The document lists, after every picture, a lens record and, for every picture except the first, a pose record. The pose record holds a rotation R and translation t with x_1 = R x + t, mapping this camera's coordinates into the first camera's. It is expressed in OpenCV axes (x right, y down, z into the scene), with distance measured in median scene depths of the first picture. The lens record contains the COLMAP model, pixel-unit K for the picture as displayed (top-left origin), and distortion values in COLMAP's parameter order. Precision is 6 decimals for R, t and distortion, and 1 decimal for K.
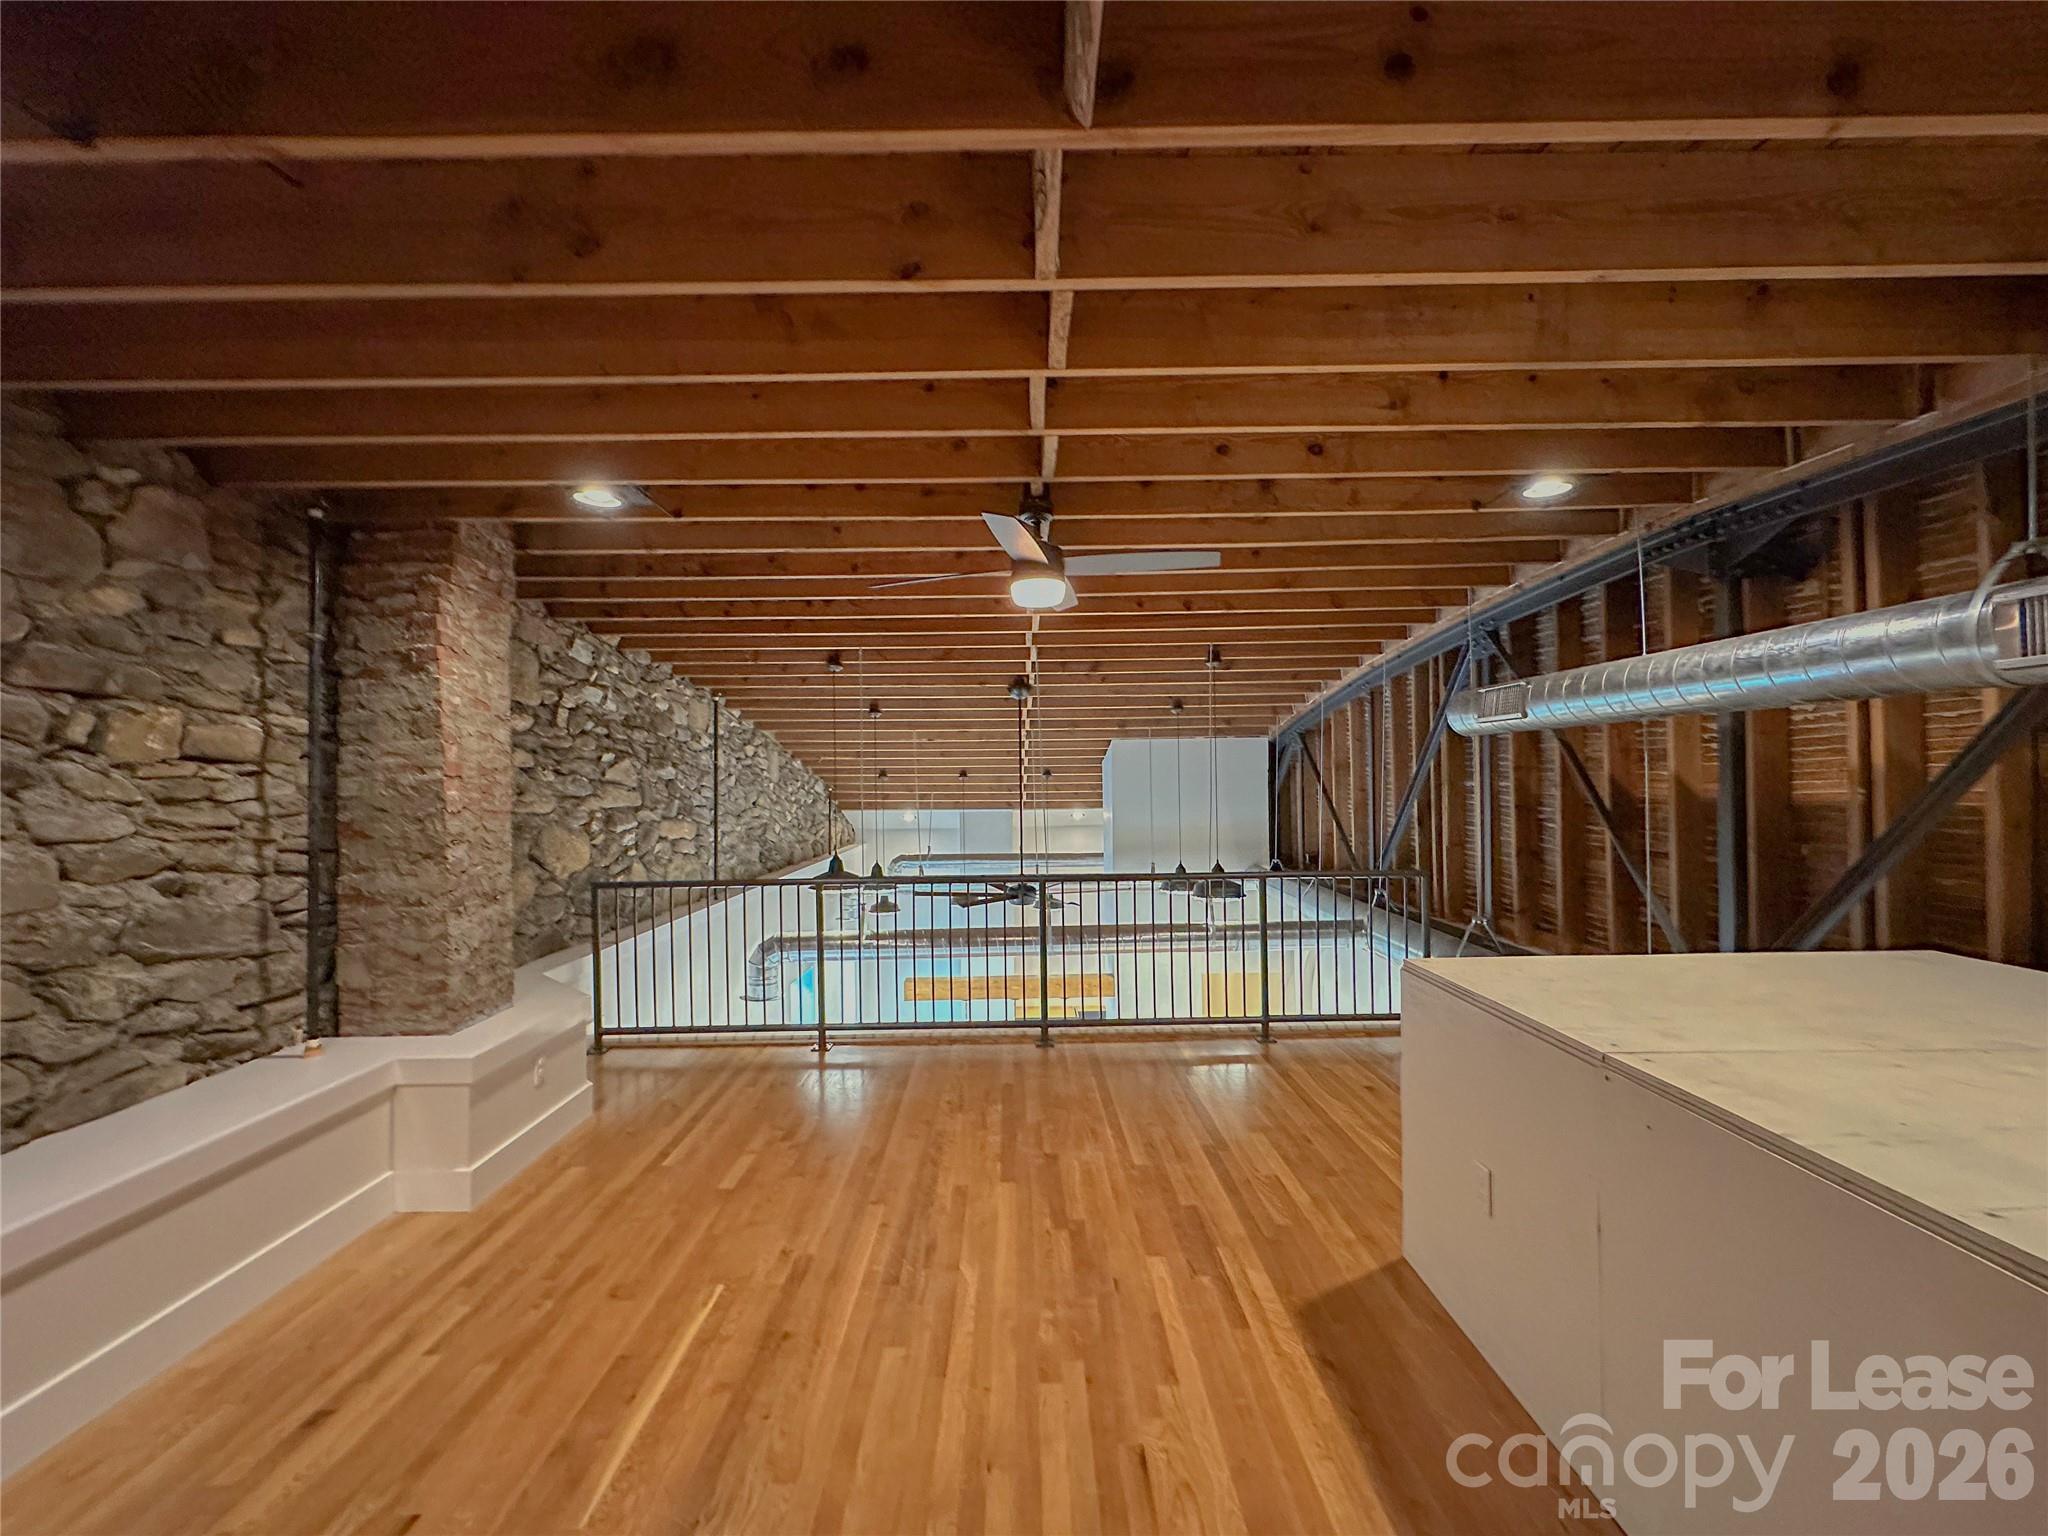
lens RADIAL K [[814.1, 0, 1024.0], [0, 814.1, 768.0], [0, 0, 1]] dist [-0.004347, -0.000107]
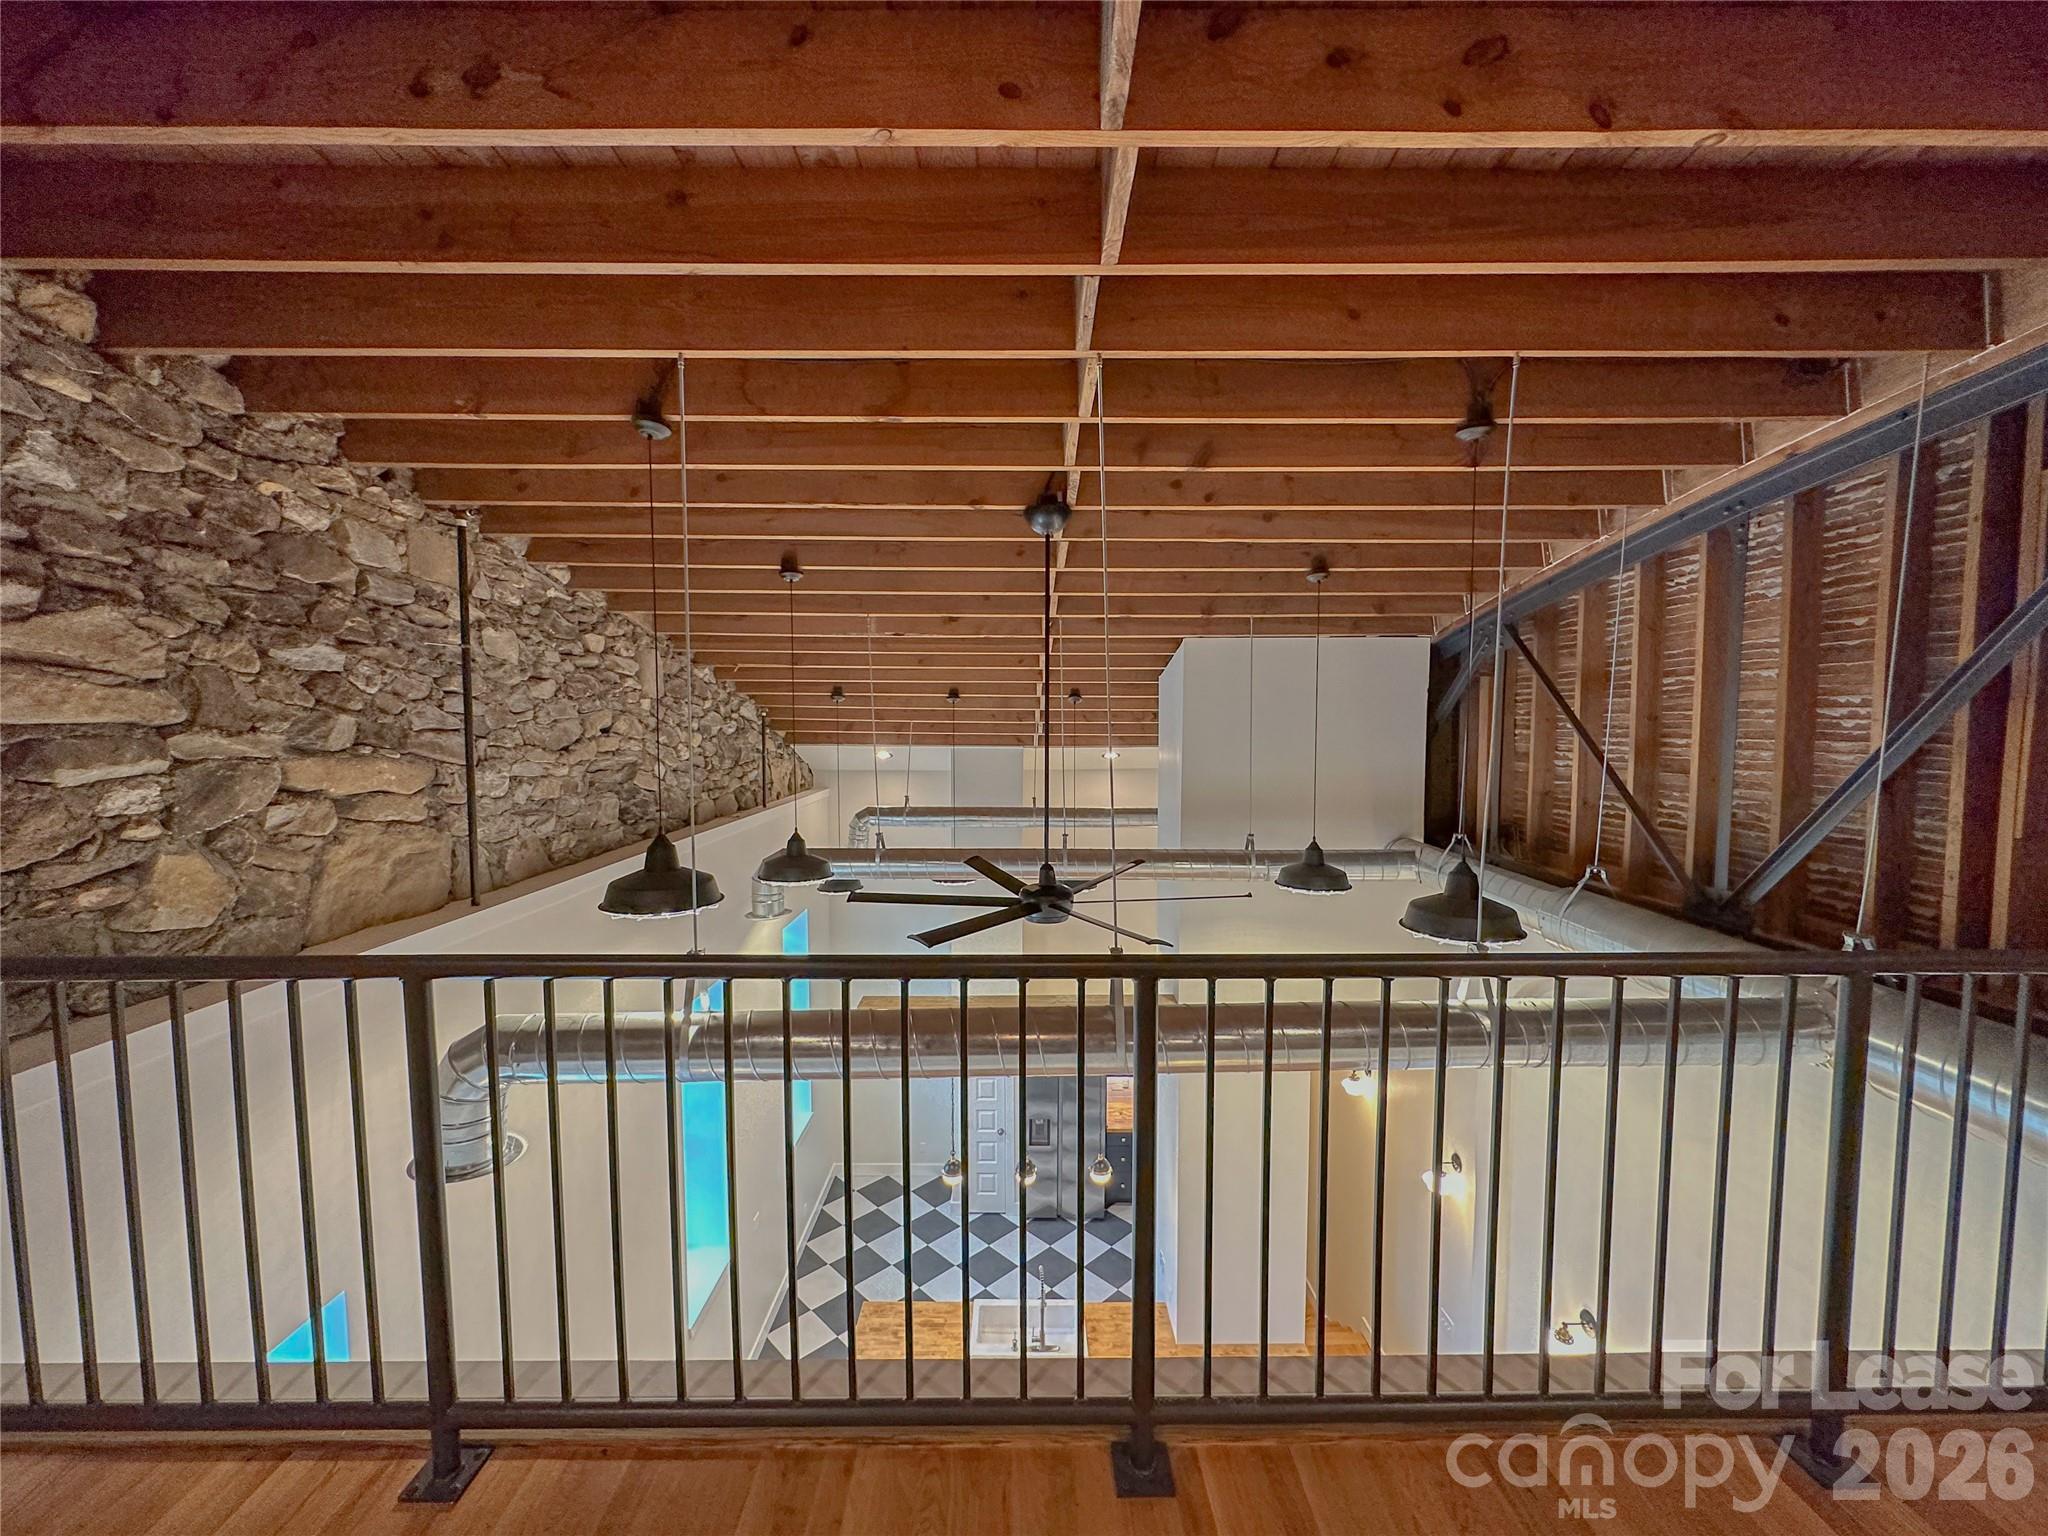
lens RADIAL K [[814.1, 0, 1024.0], [0, 814.1, 768.0], [0, 0, 1]] dist [-0.004347, -0.000107]
pose [[0.999894, 0.013422, -0.005601, -0.015531], [-0.012960, 0.997057, 0.075565, 0.026083], [0.006599, -0.075485, 0.997125, 0.465703]]
